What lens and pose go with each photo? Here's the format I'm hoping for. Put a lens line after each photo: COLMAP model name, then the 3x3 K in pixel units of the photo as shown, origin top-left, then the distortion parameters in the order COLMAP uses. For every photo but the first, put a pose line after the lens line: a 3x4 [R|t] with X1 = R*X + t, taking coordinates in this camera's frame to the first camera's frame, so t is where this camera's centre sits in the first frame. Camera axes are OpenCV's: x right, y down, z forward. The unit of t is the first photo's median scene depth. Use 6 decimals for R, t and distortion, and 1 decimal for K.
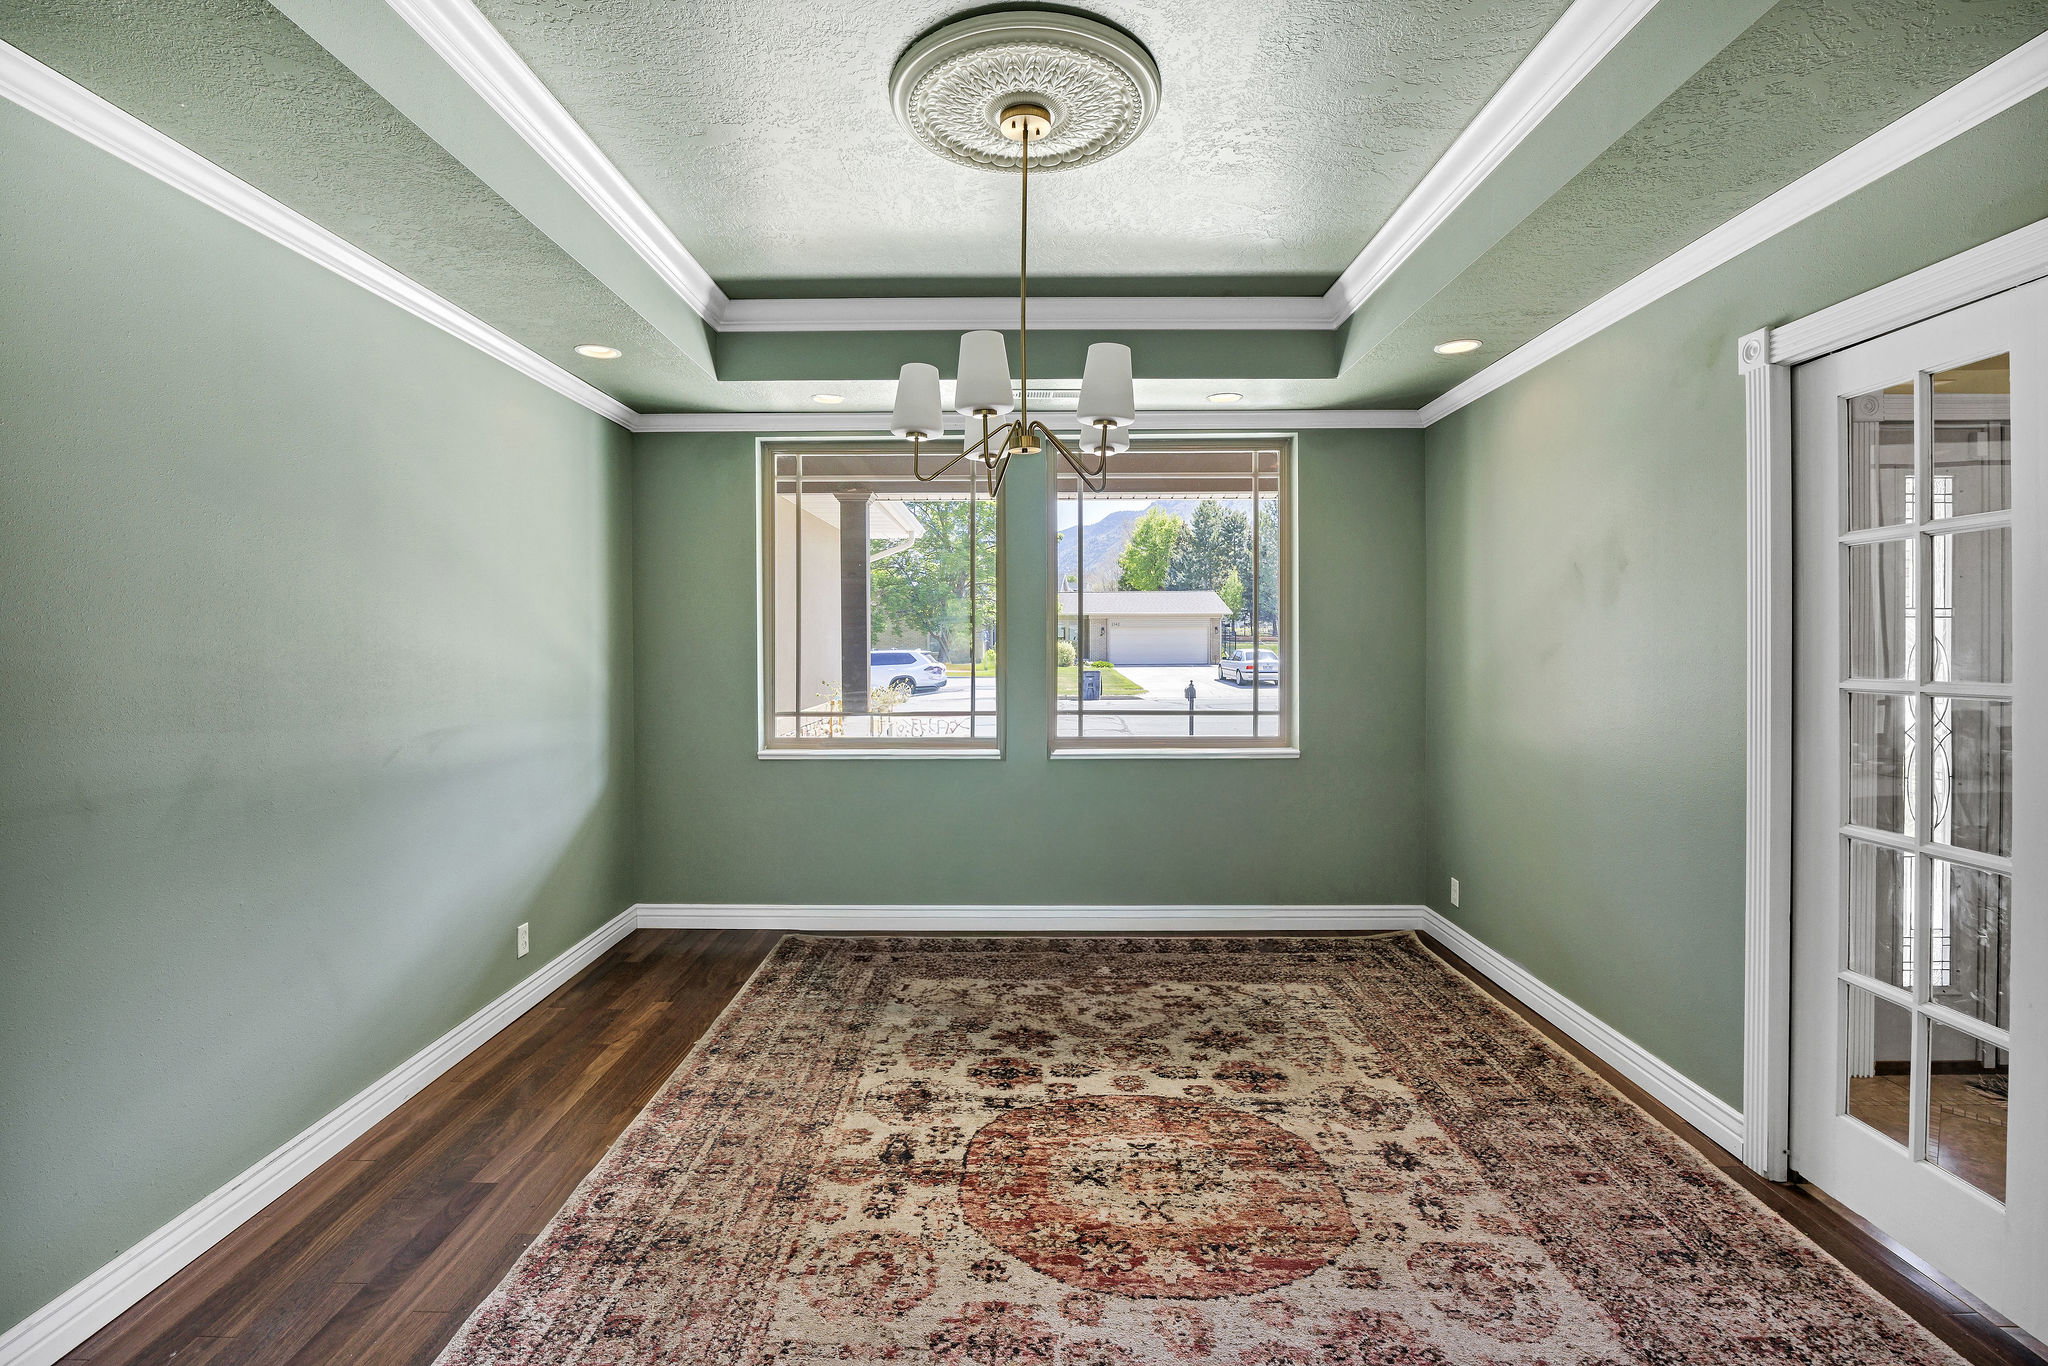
lens RADIAL K [[962.2, 0, 1016.5], [0, 962.2, 665.3], [0, 0, 1]] dist [-0.005869, -0.000902]
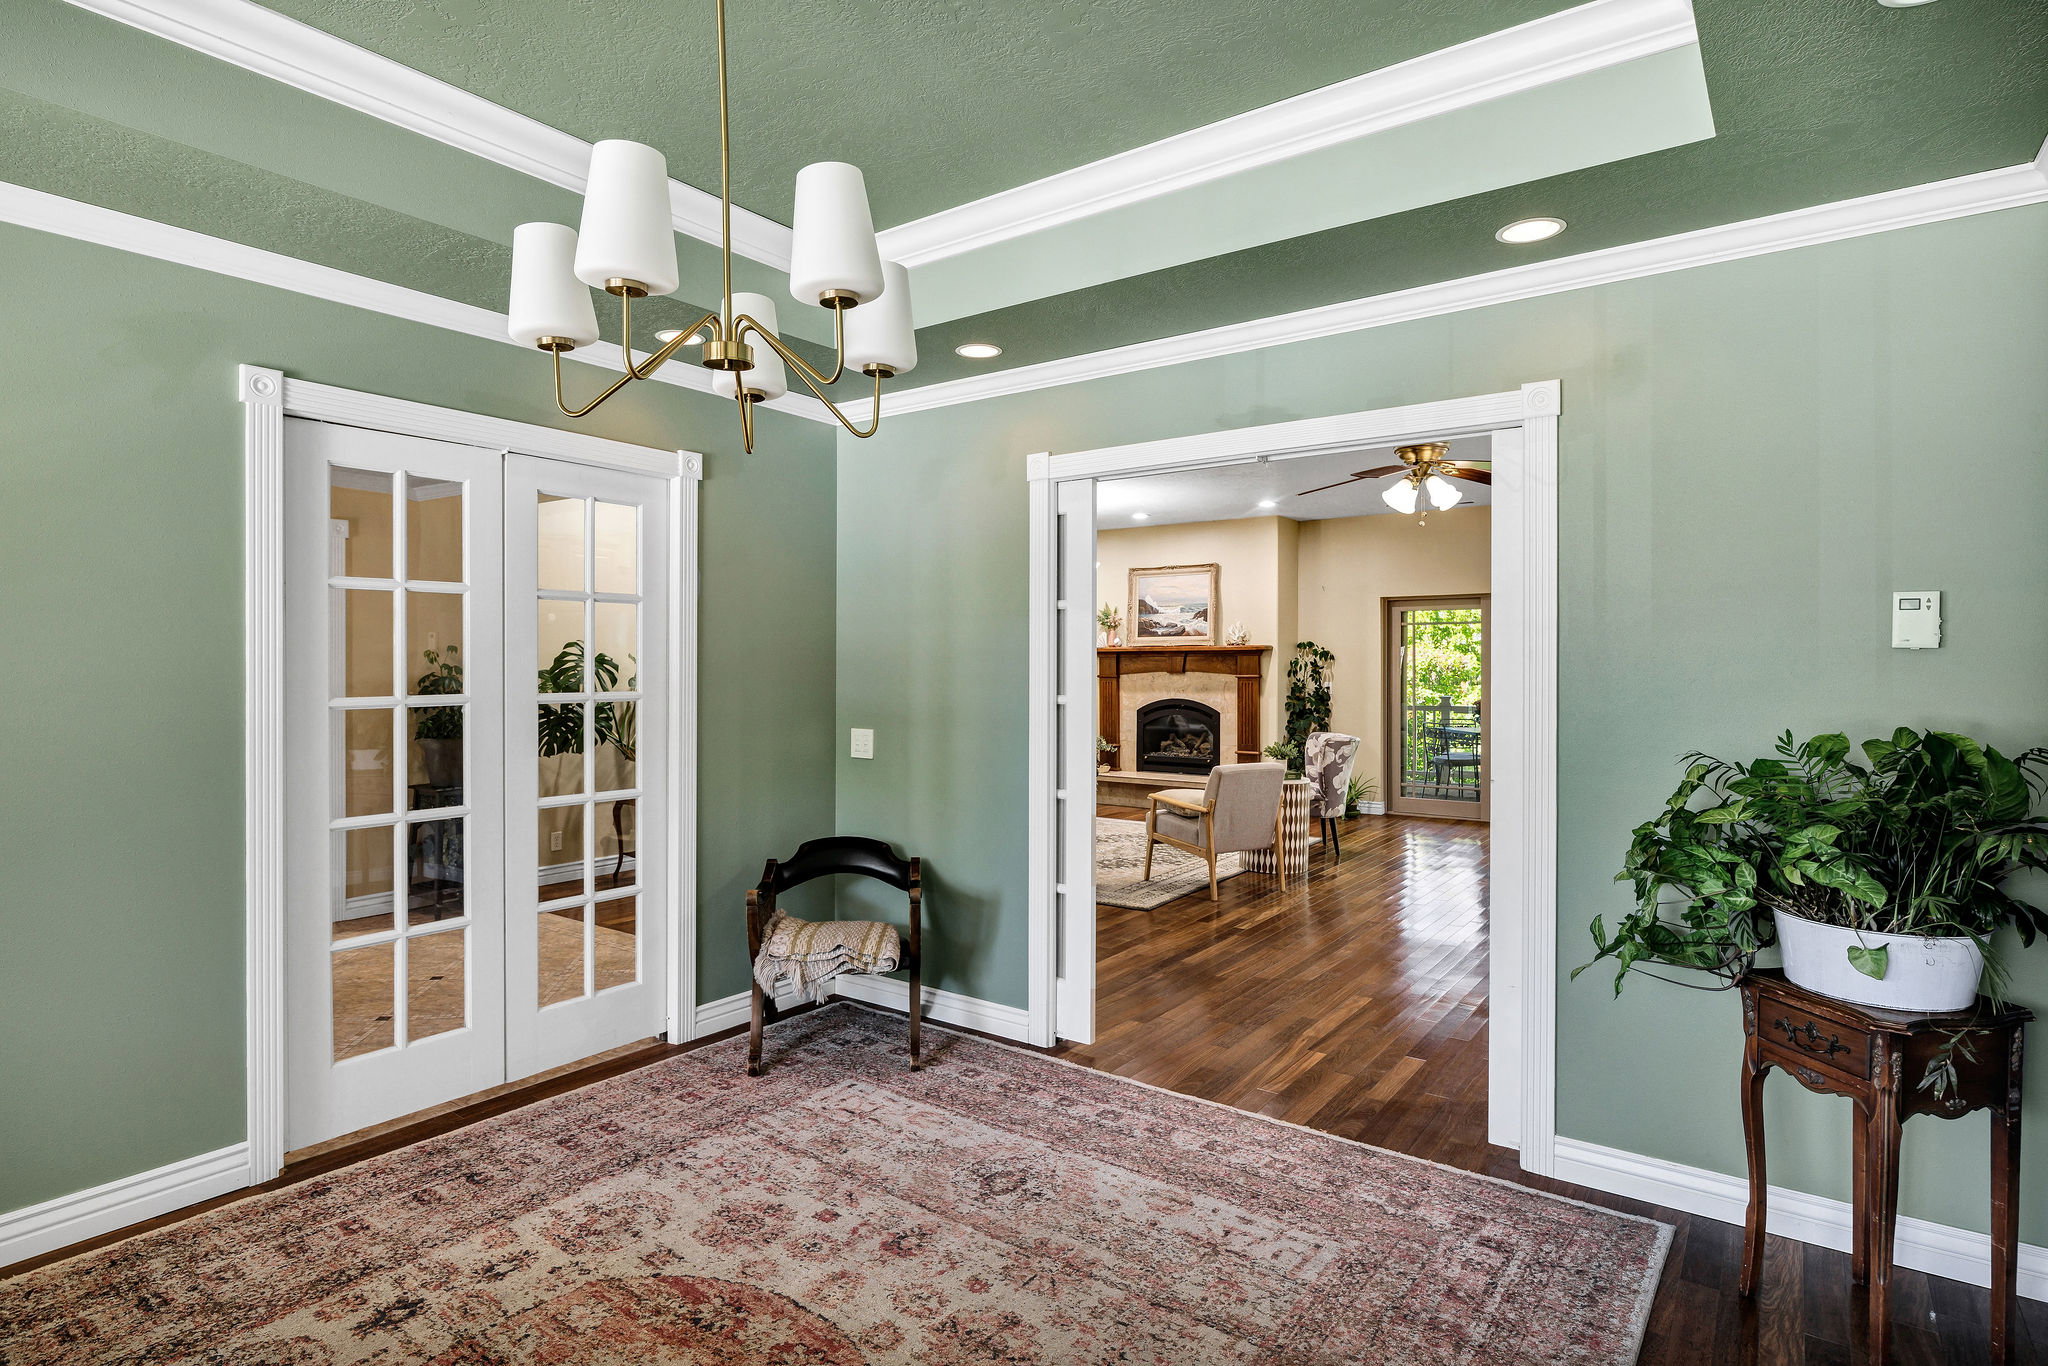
lens RADIAL K [[1100.8, 0, 1014.5], [0, 1100.8, 671.4], [0, 0, 1]] dist [-0.002505, 0.000025]
pose [[-0.819961, -0.001314, 0.572417, -0.576194], [0.015329, 0.999588, 0.024252, -0.037169], [-0.572214, 0.028660, -0.819604, 1.520605]]
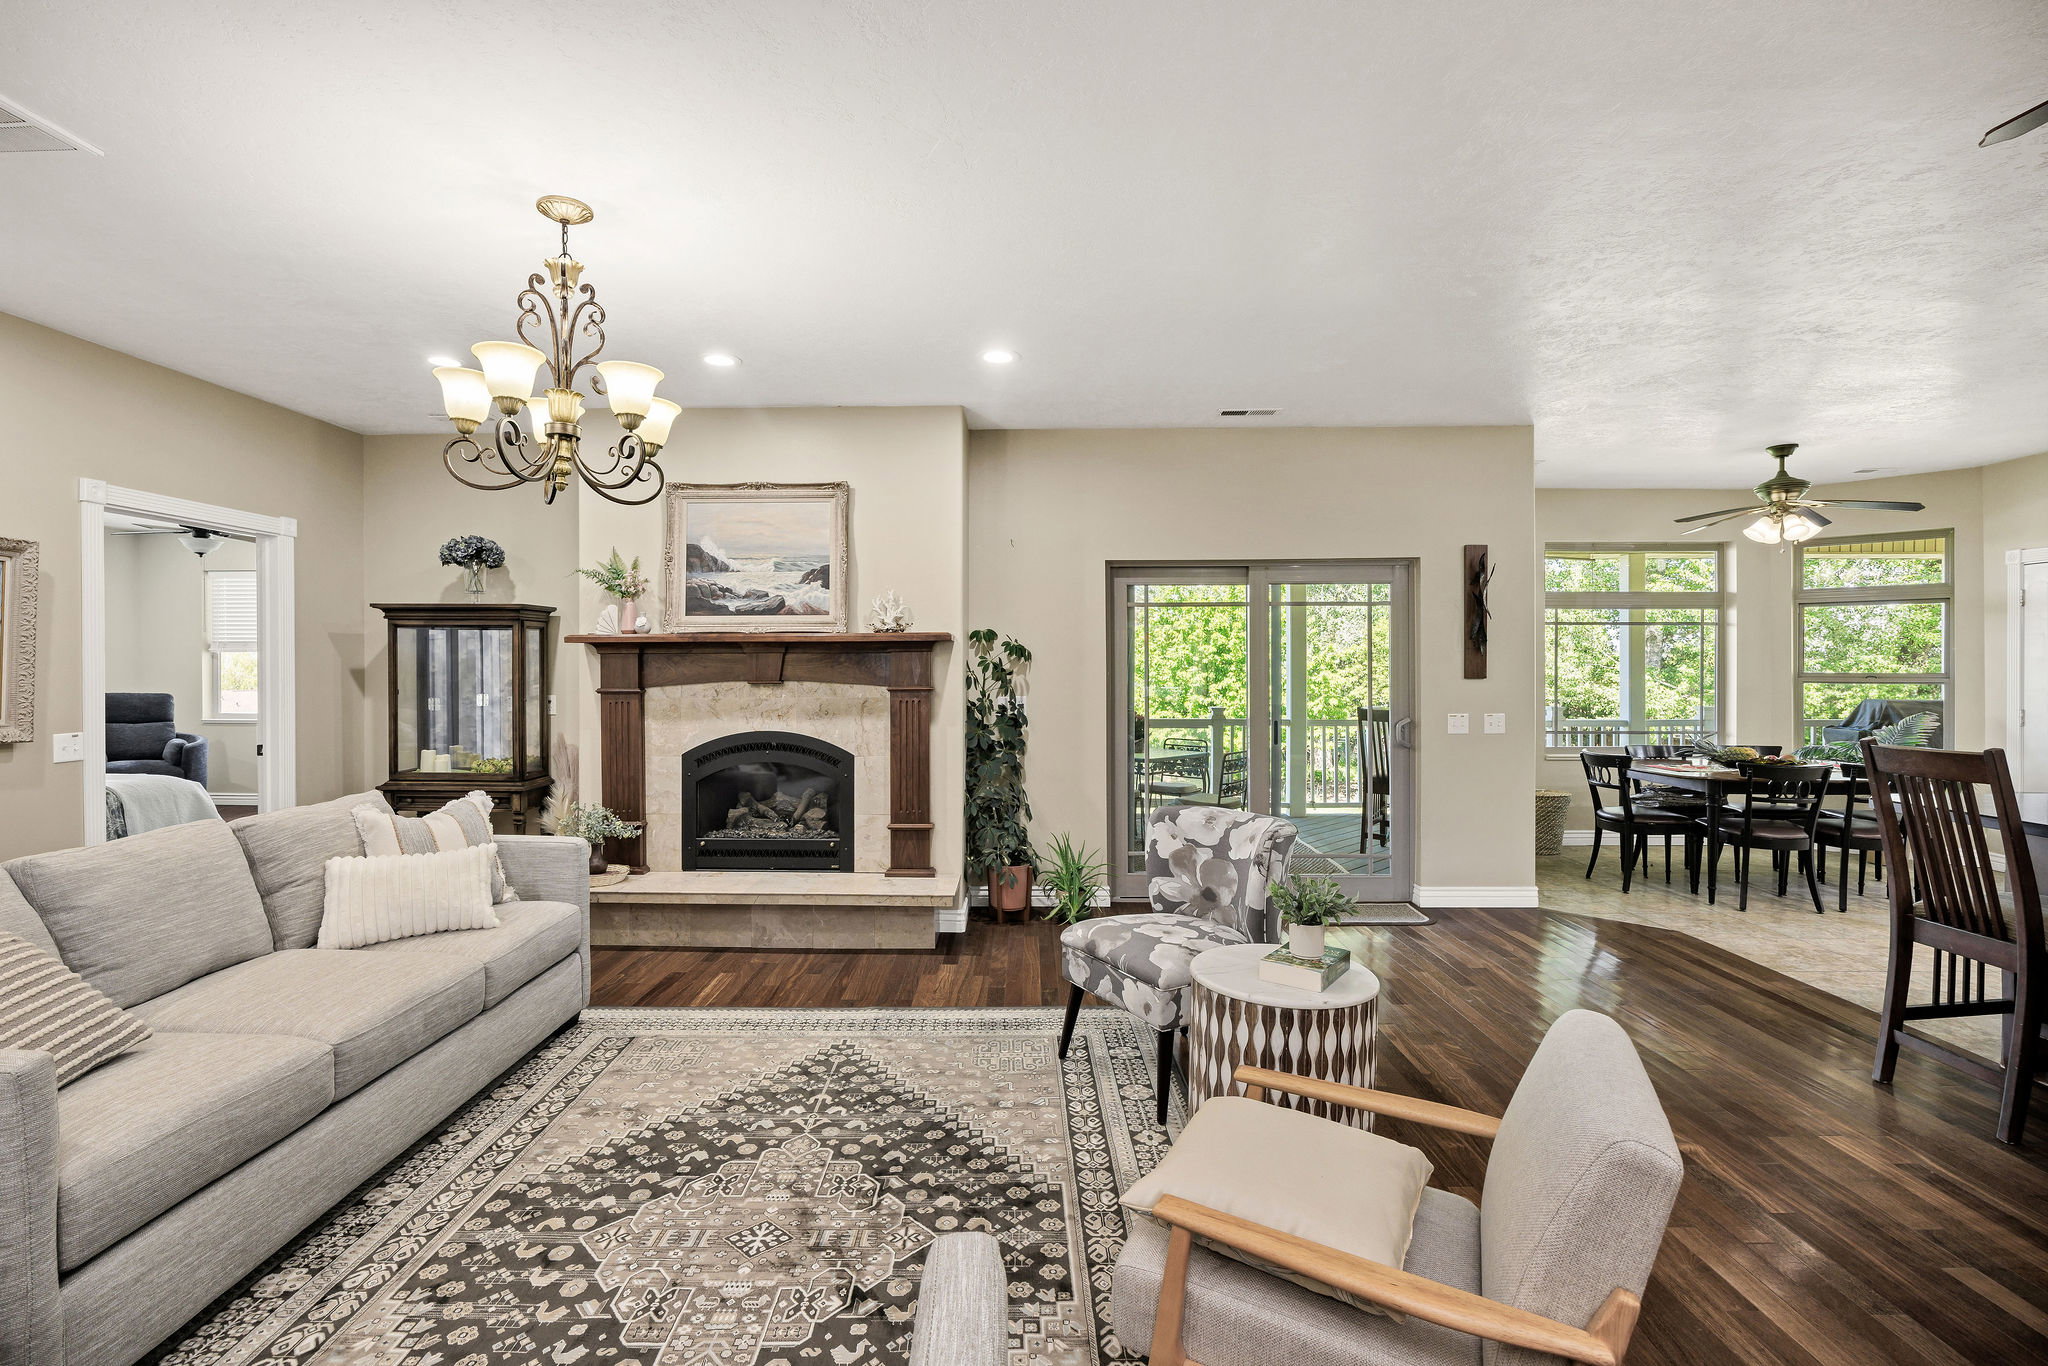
lens RADIAL K [[962.2, 0, 1019.2], [0, 962.2, 679.5], [0, 0, 1]] dist [-0.005869, -0.000902]
pose [[-0.999935, 0.005328, -0.010094, -0.414452], [0.005046, 0.999603, 0.027724, -0.030524], [0.010238, 0.027671, -0.999565, 1.310202]]
